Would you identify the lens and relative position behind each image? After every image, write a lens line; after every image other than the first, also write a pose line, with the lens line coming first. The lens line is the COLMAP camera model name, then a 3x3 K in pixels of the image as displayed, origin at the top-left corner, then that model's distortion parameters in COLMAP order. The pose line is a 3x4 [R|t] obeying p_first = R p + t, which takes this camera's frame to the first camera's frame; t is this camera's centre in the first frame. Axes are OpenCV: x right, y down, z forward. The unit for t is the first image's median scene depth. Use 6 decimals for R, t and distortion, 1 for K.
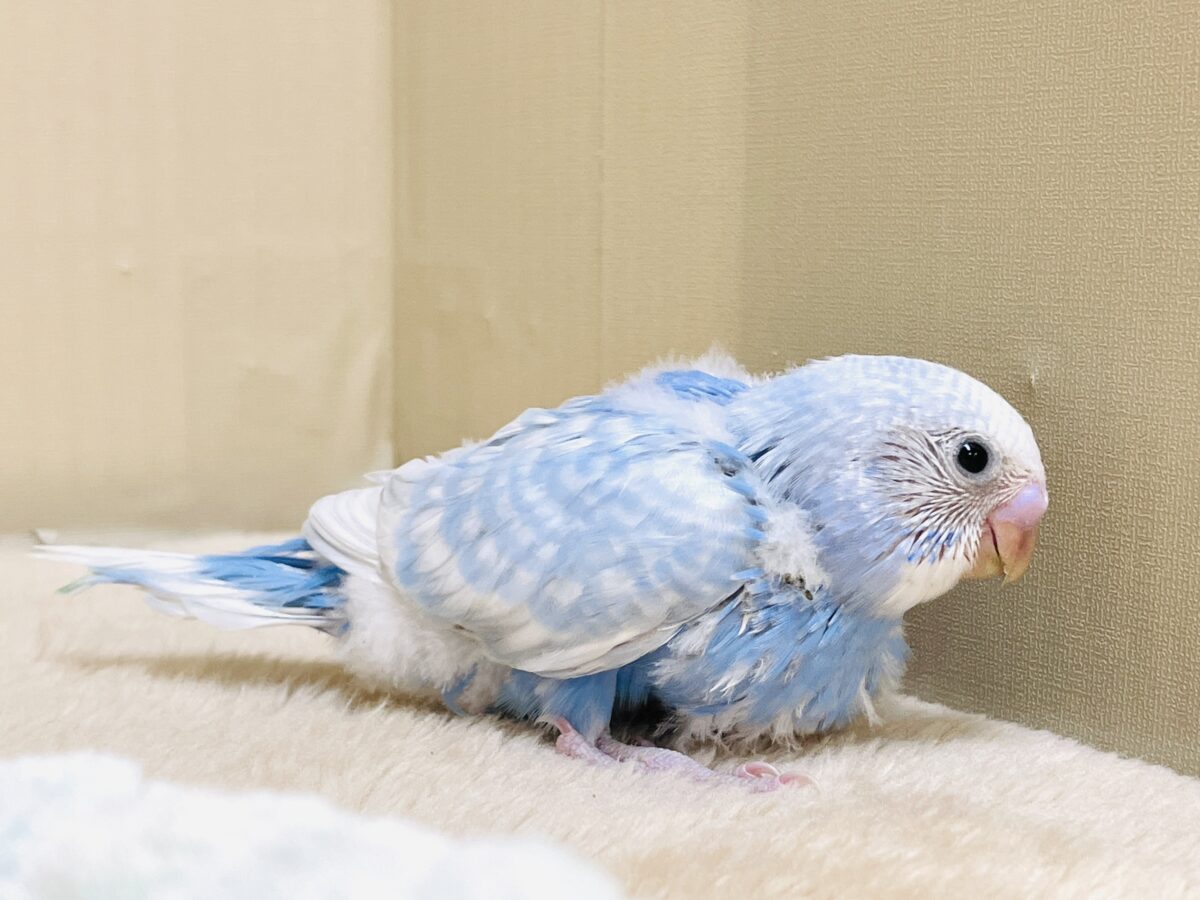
lens RADIAL K [[1889.6, 0, 600.0], [0, 1889.6, 450.0], [0, 0, 1]] dist [0.025822, 0.008334]
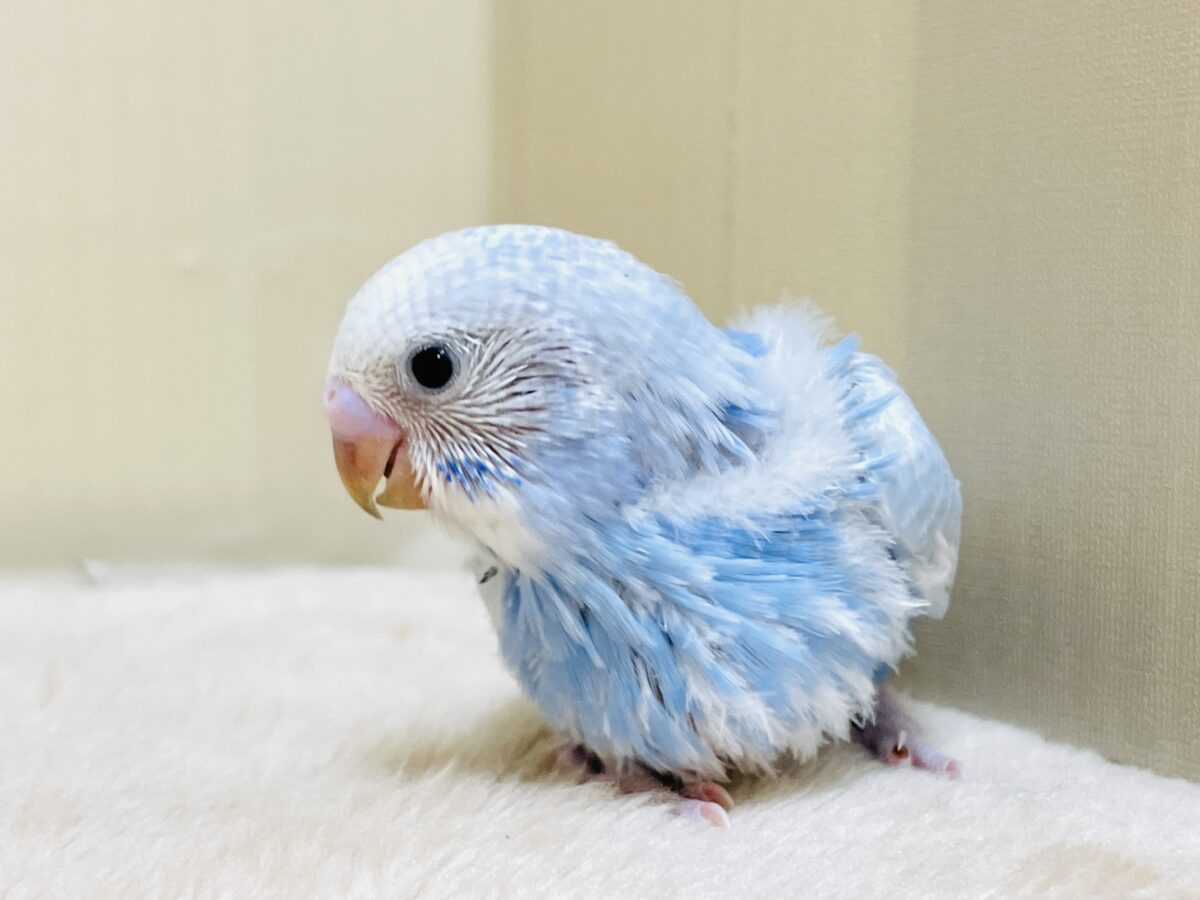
lens RADIAL K [[1889.6, 0, 600.0], [0, 1889.6, 450.0], [0, 0, 1]] dist [0.025822, 0.008334]
pose [[0.997922, 0.002012, -0.064396, -0.005413], [-0.004109, 0.999465, -0.032456, 0.033215], [0.064297, 0.032653, 0.997396, 0.262445]]
